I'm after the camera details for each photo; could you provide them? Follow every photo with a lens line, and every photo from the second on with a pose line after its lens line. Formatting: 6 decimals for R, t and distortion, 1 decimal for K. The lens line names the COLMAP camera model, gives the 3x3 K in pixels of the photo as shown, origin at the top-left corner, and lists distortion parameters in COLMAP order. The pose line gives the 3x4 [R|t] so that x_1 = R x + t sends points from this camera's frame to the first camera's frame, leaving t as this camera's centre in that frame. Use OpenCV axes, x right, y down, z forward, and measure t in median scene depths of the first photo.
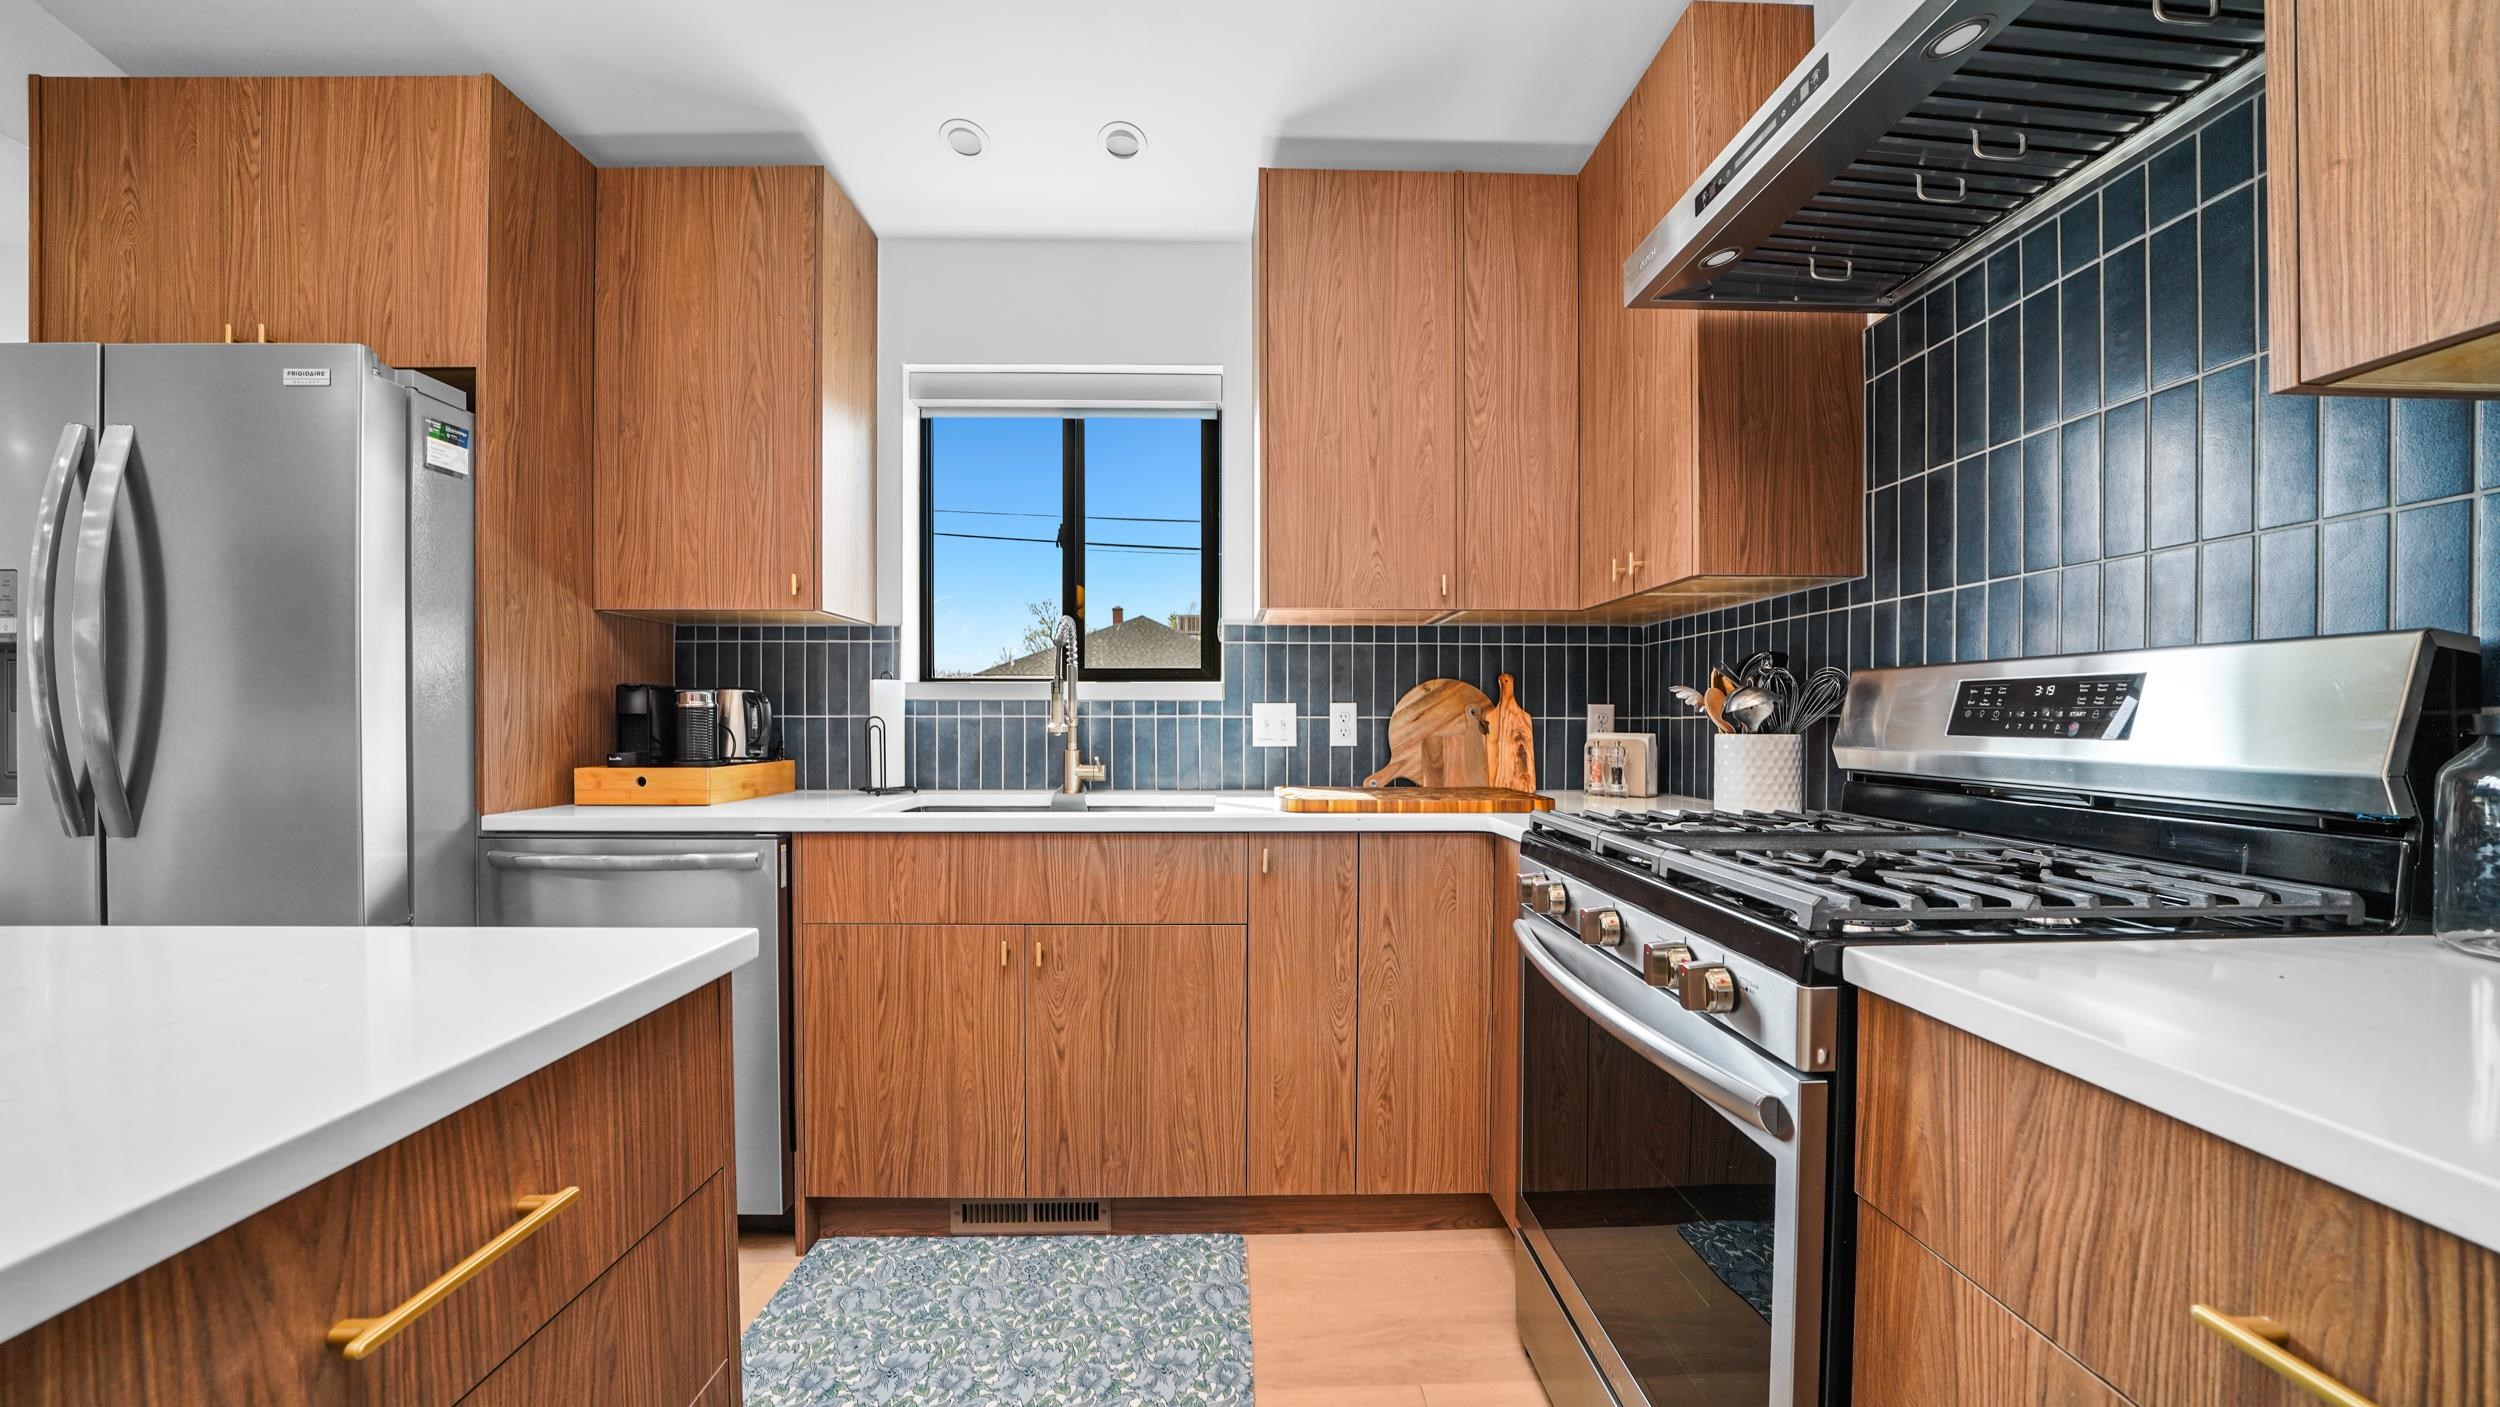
lens RADIAL K [[874.7, 0, 1243.9], [0, 874.7, 732.4], [0, 0, 1]] dist [-0.020540, 0.000261]
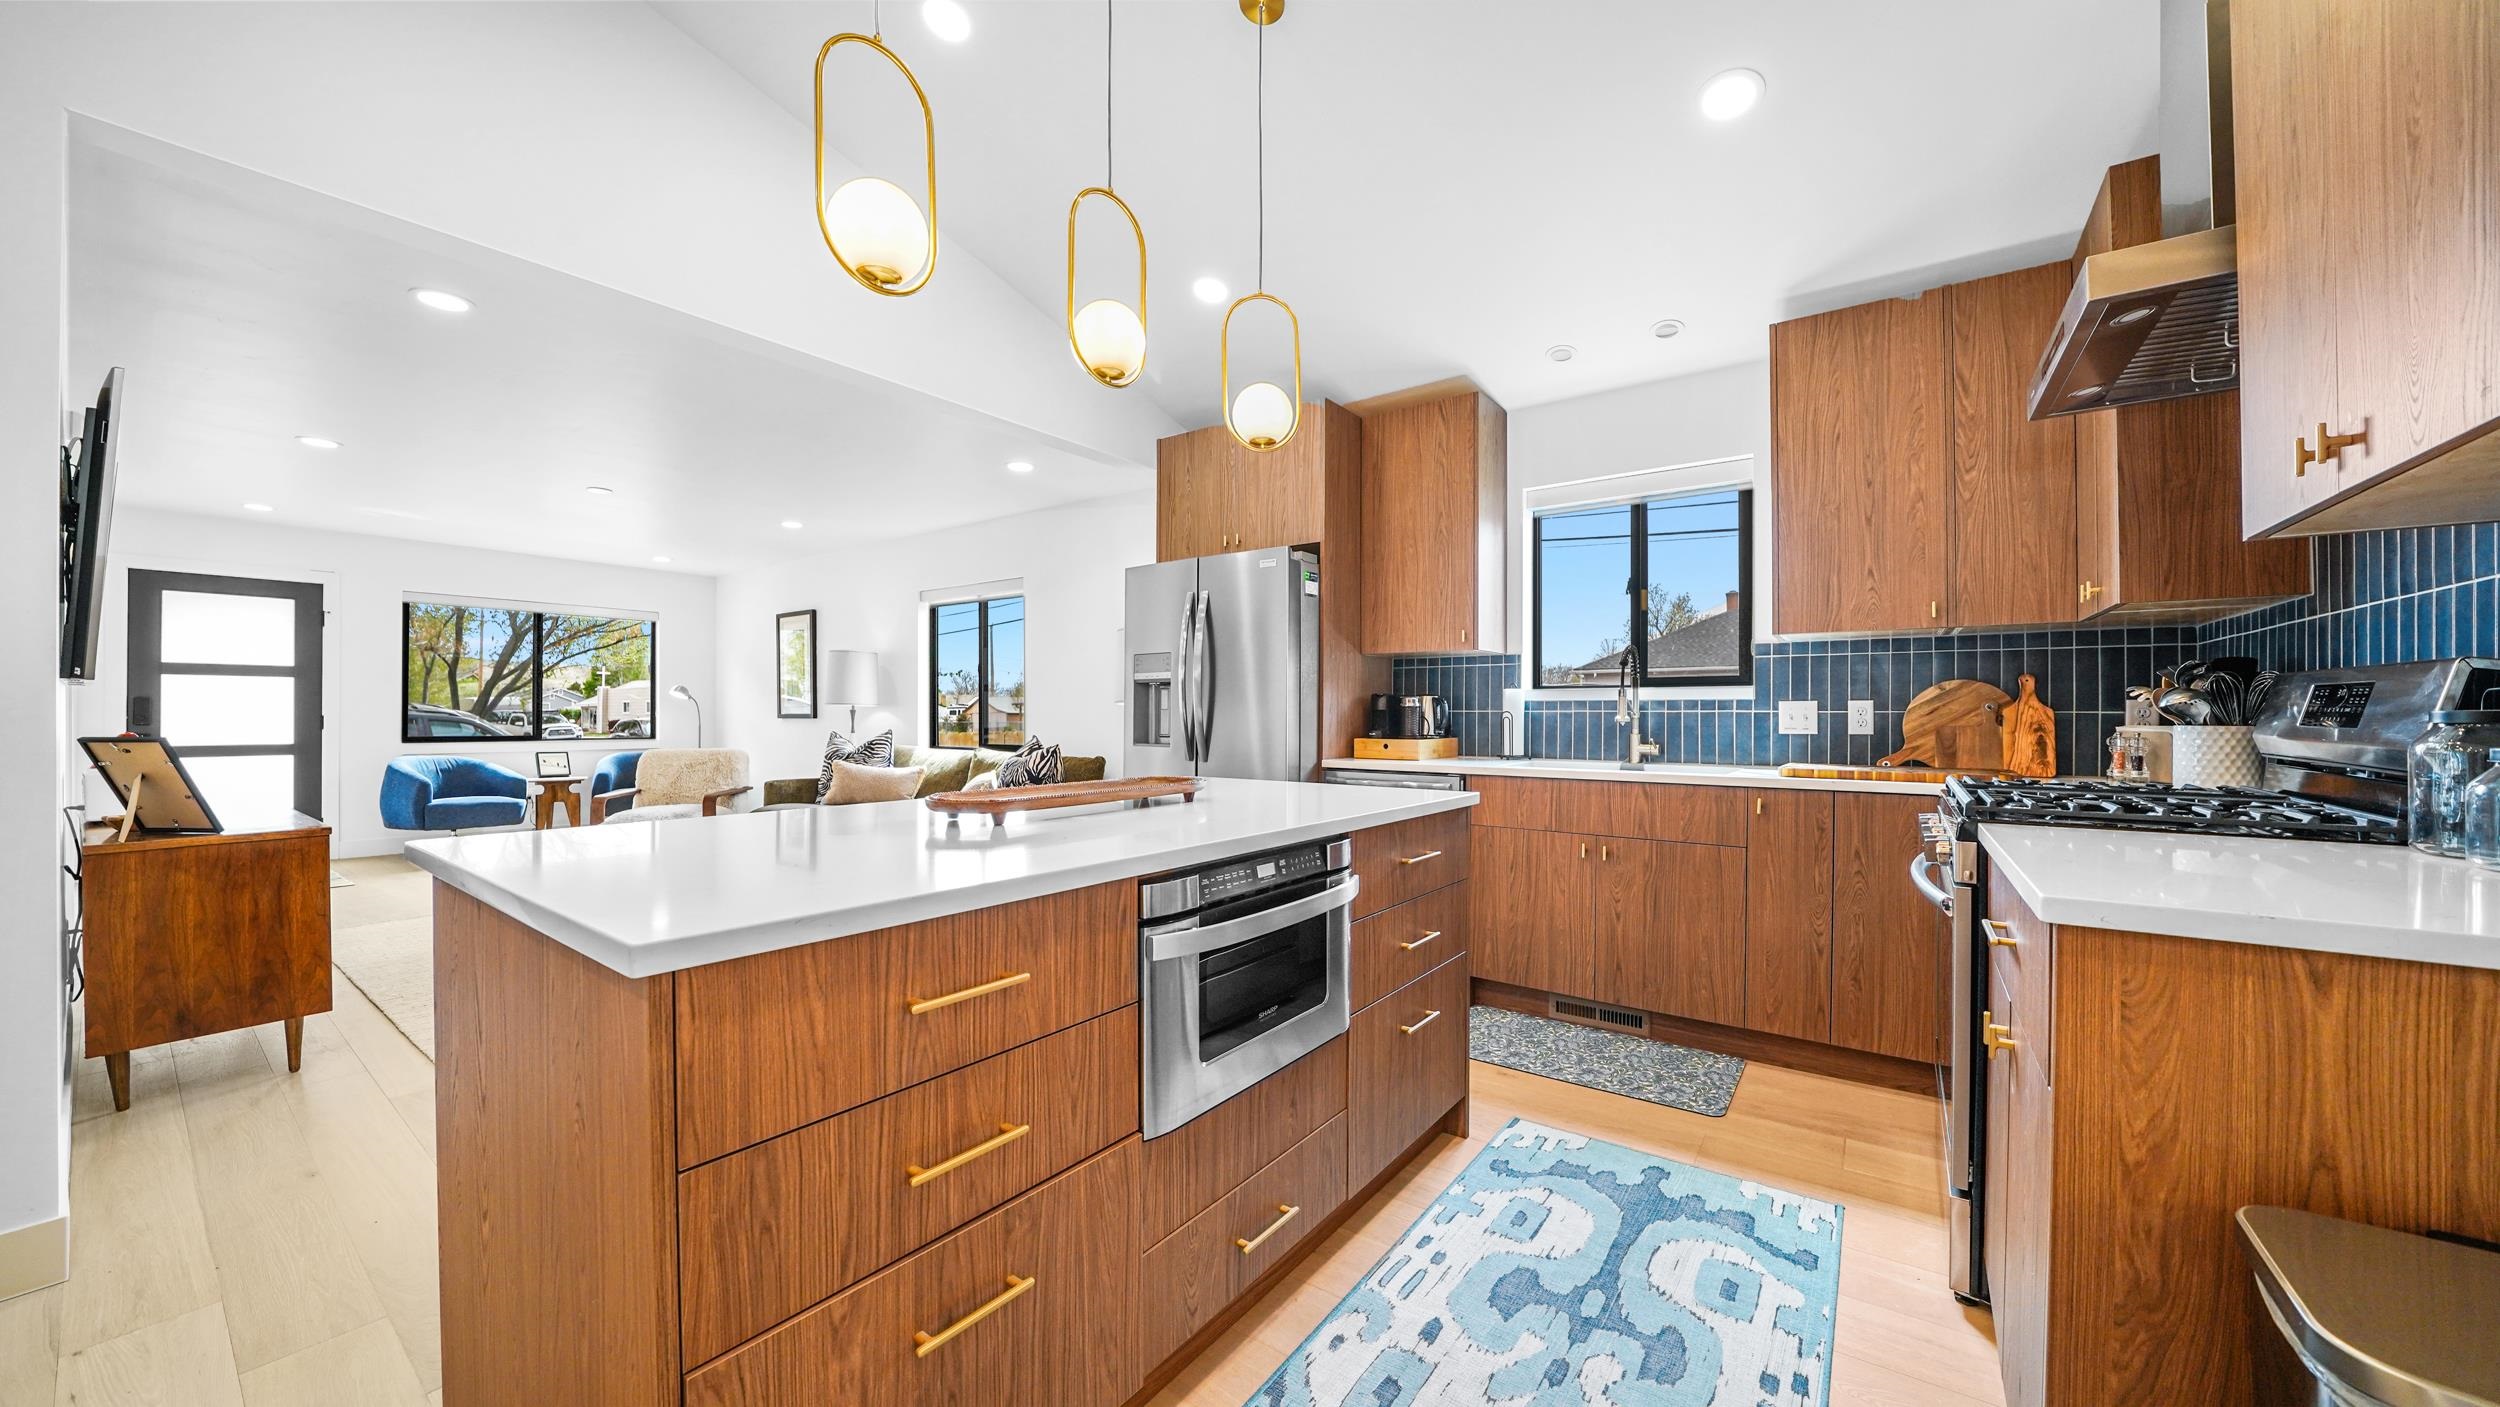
lens RADIAL K [[867.7, 0, 1249.2], [0, 867.7, 714.3], [0, 0, 1]] dist [-0.019668, 0.000078]
pose [[0.788076, 0.000870, -0.615577, 0.210485], [-0.009519, 0.999897, -0.010773, 0.009766], [0.615504, 0.014350, 0.788003, -0.618047]]
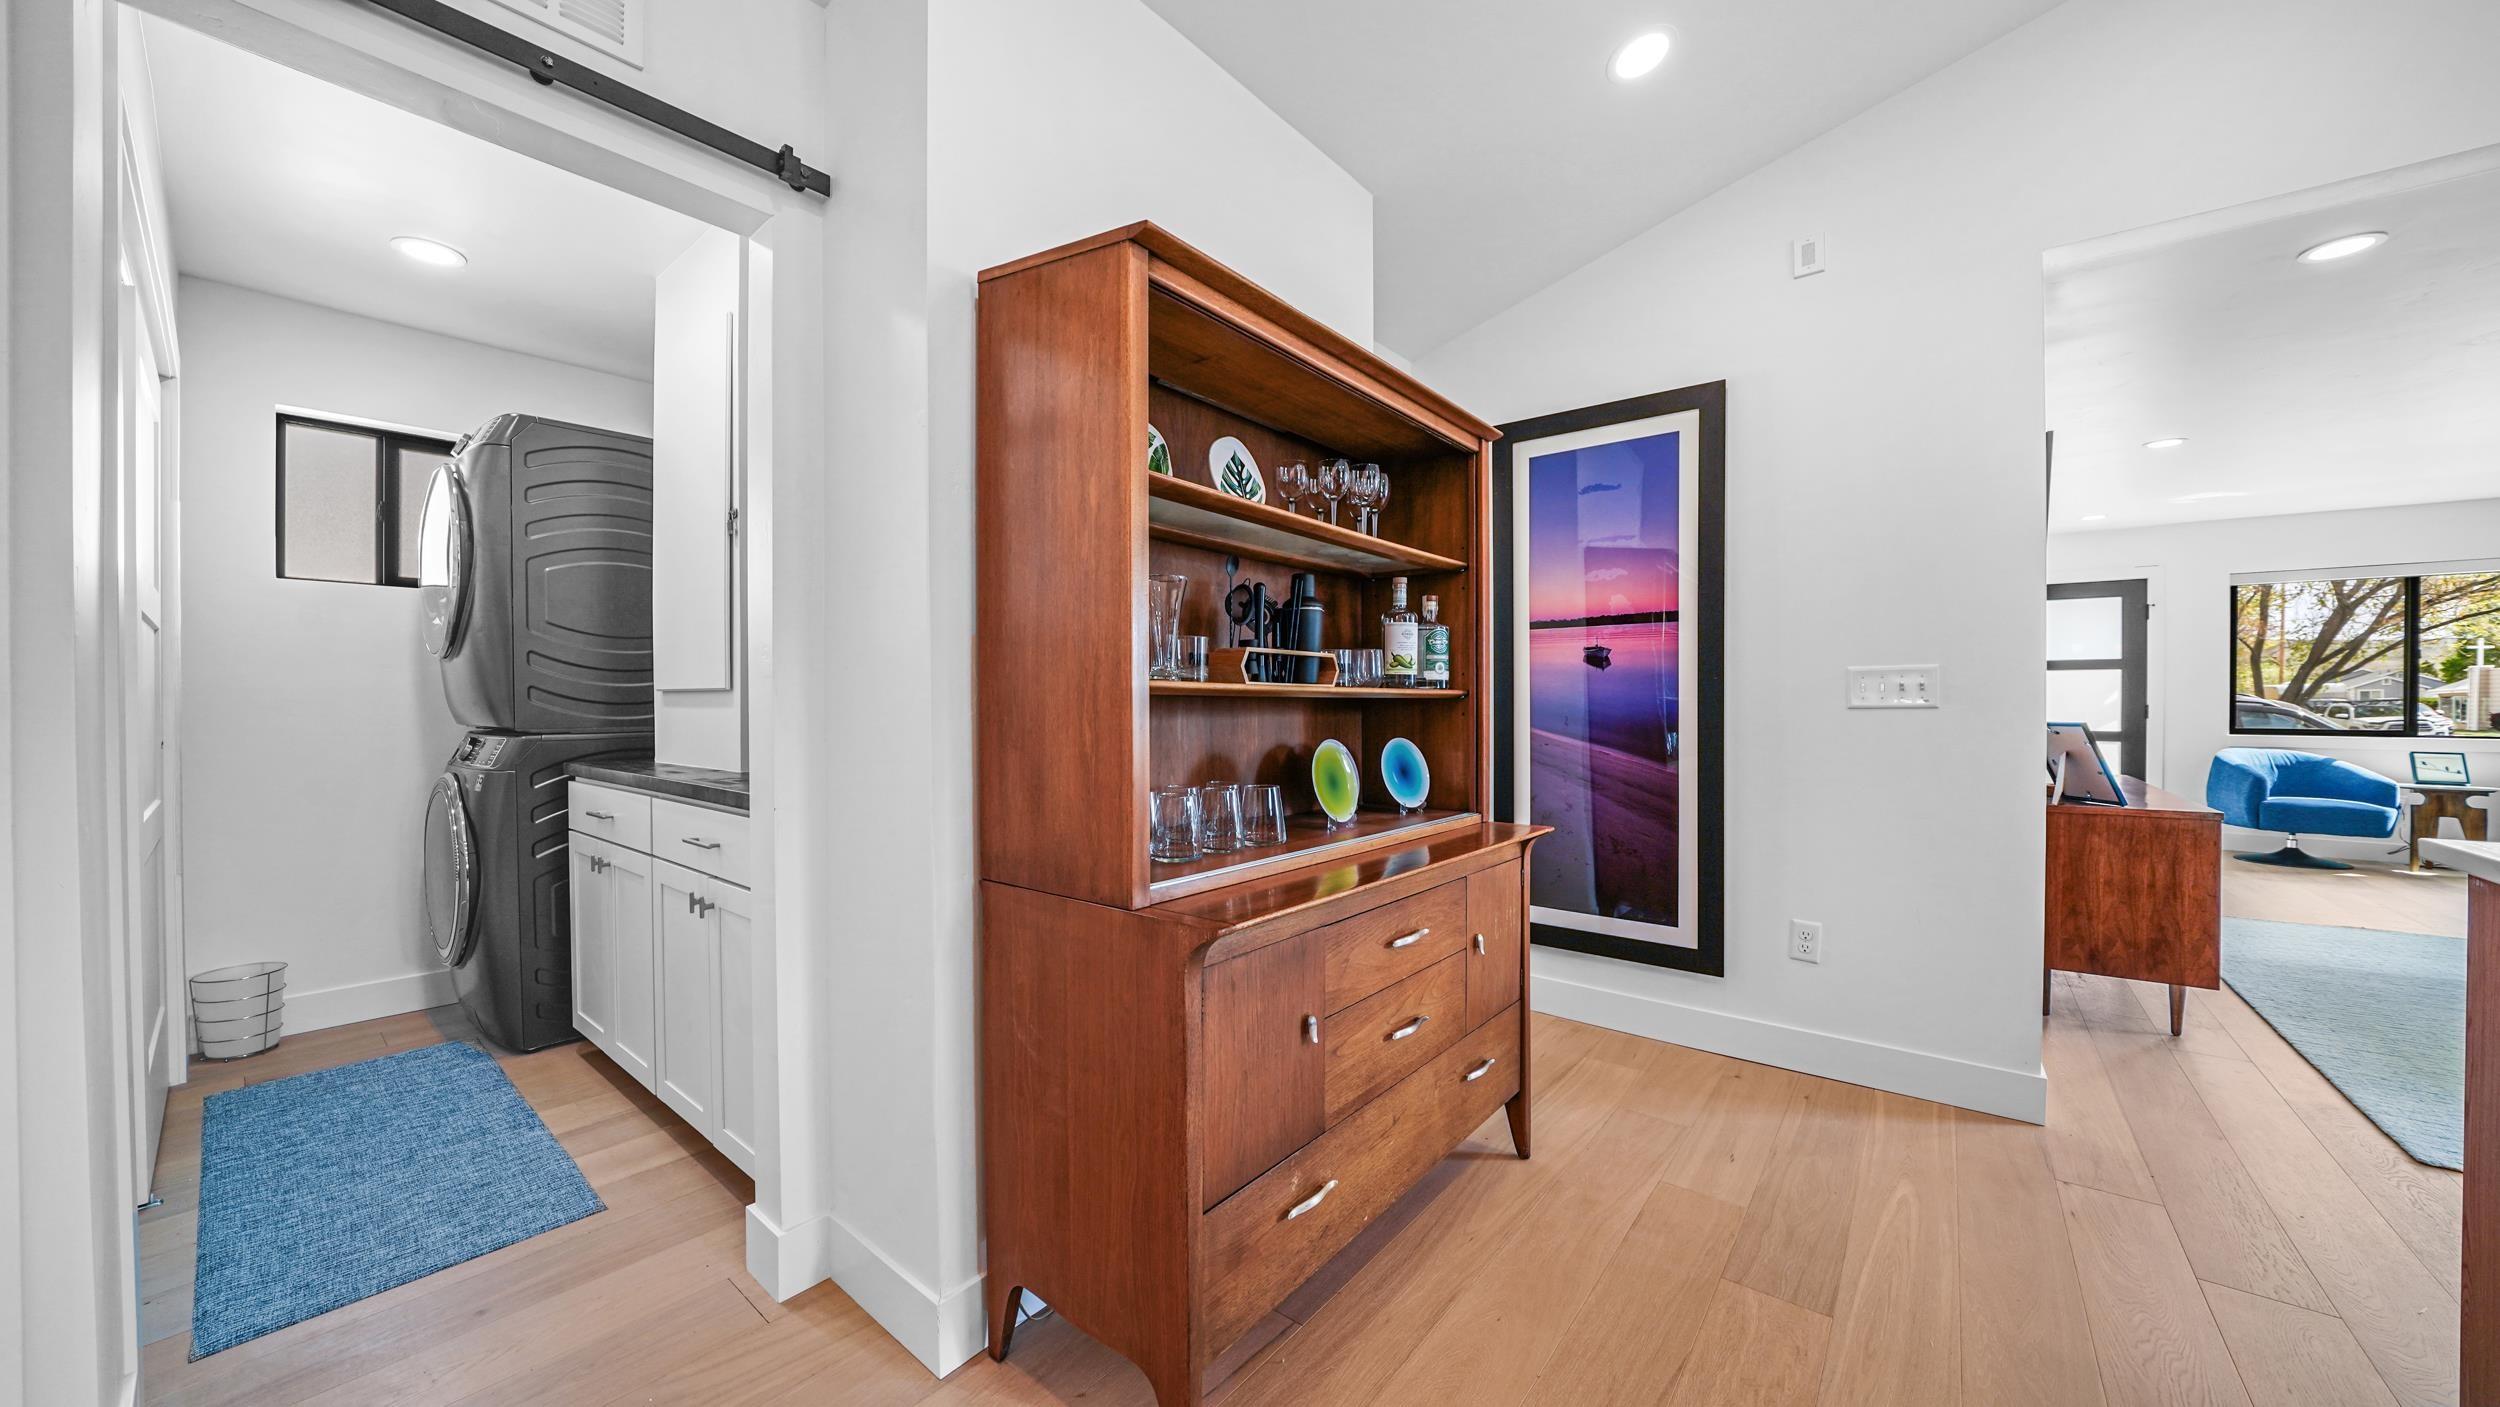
lens RADIAL K [[867.7, 0, 1249.2], [0, 867.7, 714.3], [0, 0, 1]] dist [-0.019668, 0.000078]
pose [[-0.654765, 0.009815, -0.755769, 0.335988], [-0.009640, 0.999726, 0.021335, 0.012648], [0.755771, 0.021255, -0.654491, -0.772951]]
